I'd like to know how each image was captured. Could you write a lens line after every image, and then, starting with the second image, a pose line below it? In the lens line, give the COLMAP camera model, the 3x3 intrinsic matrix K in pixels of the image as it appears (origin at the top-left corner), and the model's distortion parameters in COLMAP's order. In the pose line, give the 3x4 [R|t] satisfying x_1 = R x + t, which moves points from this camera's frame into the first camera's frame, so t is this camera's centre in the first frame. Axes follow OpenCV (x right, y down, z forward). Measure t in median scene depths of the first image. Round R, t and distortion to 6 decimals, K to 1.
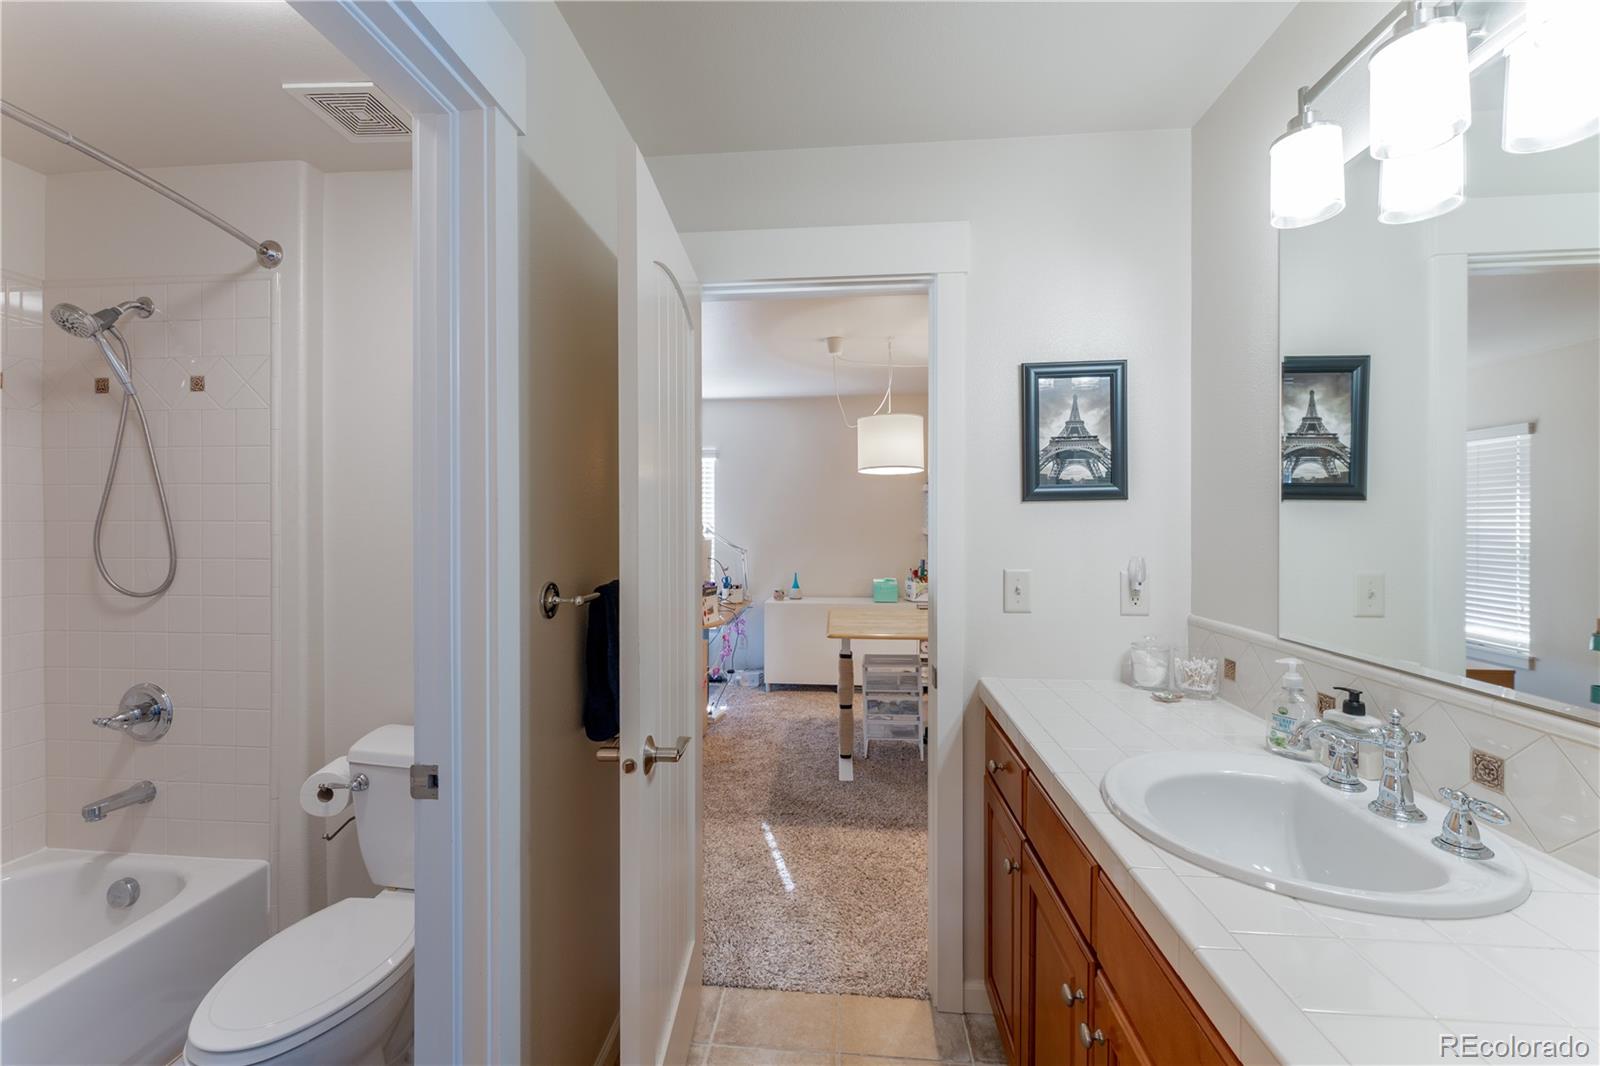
lens RADIAL K [[634.1, 0, 793.0], [0, 634.1, 526.7], [0, 0, 1]] dist [0.000440, -0.000486]
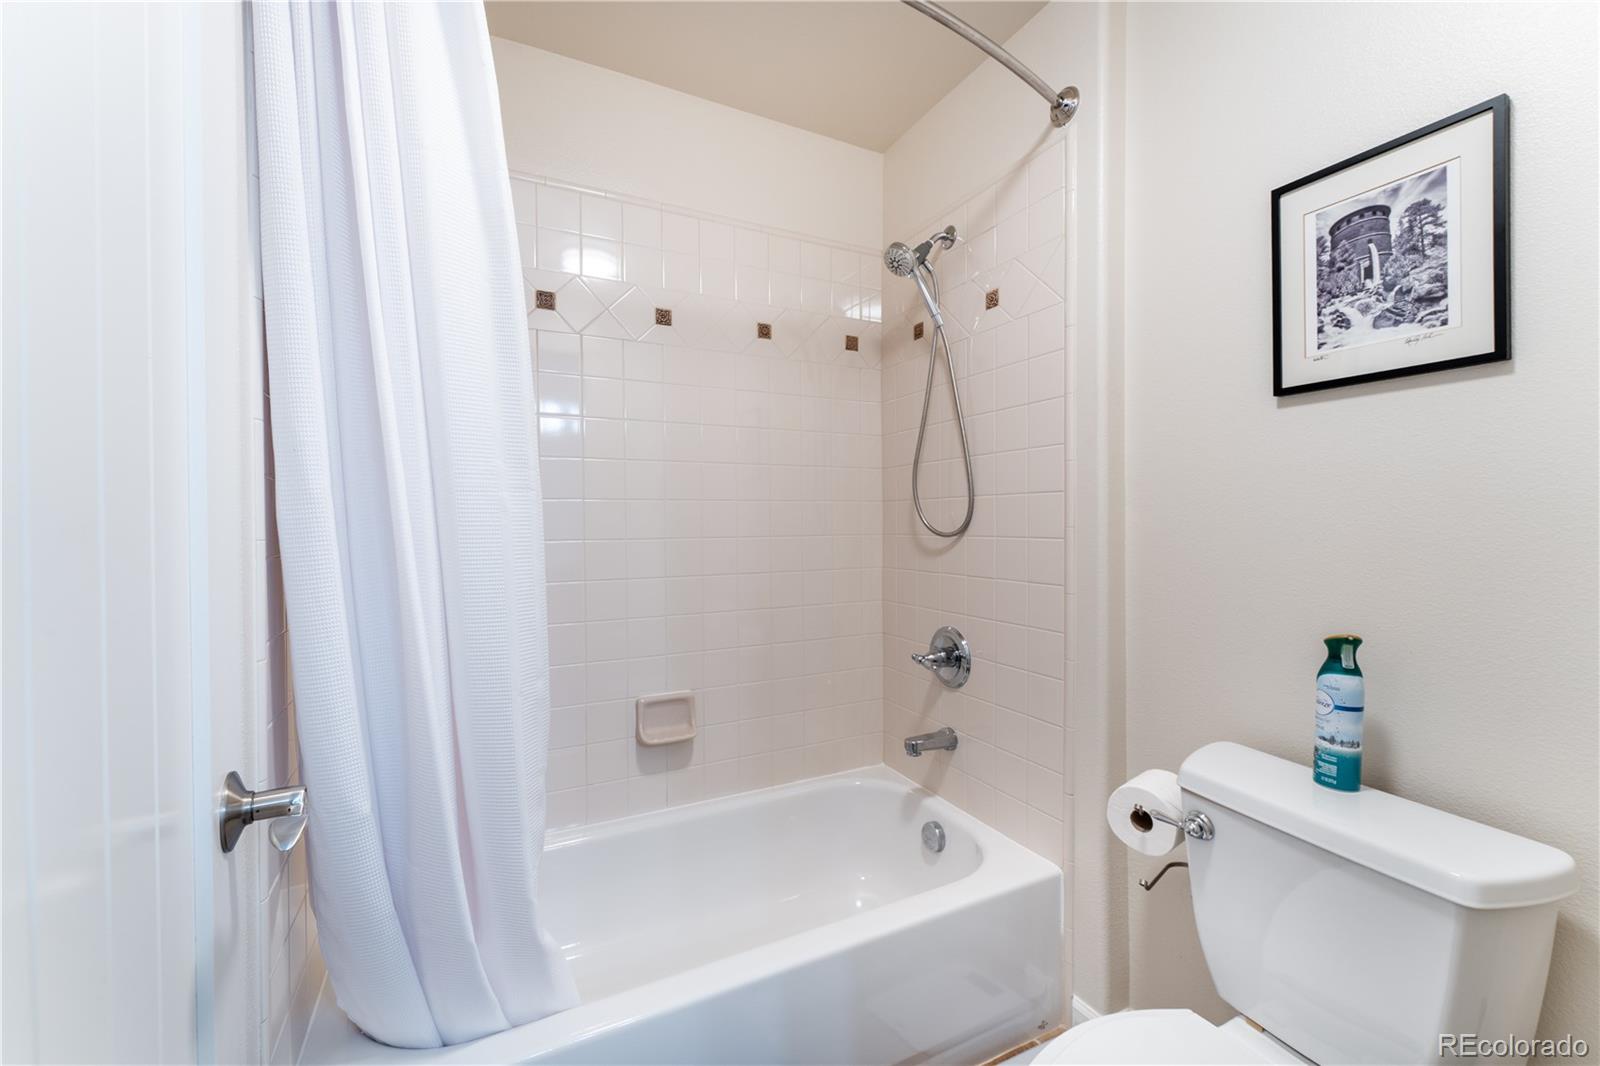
lens RADIAL K [[634.1, 0, 793.0], [0, 634.1, 526.7], [0, 0, 1]] dist [0.000440, -0.000486]
pose [[0.520724, -0.000799, -0.853725, -0.324468], [-0.000717, 0.999999, -0.001373, 0.097526], [0.853725, 0.001327, 0.520723, 0.296736]]
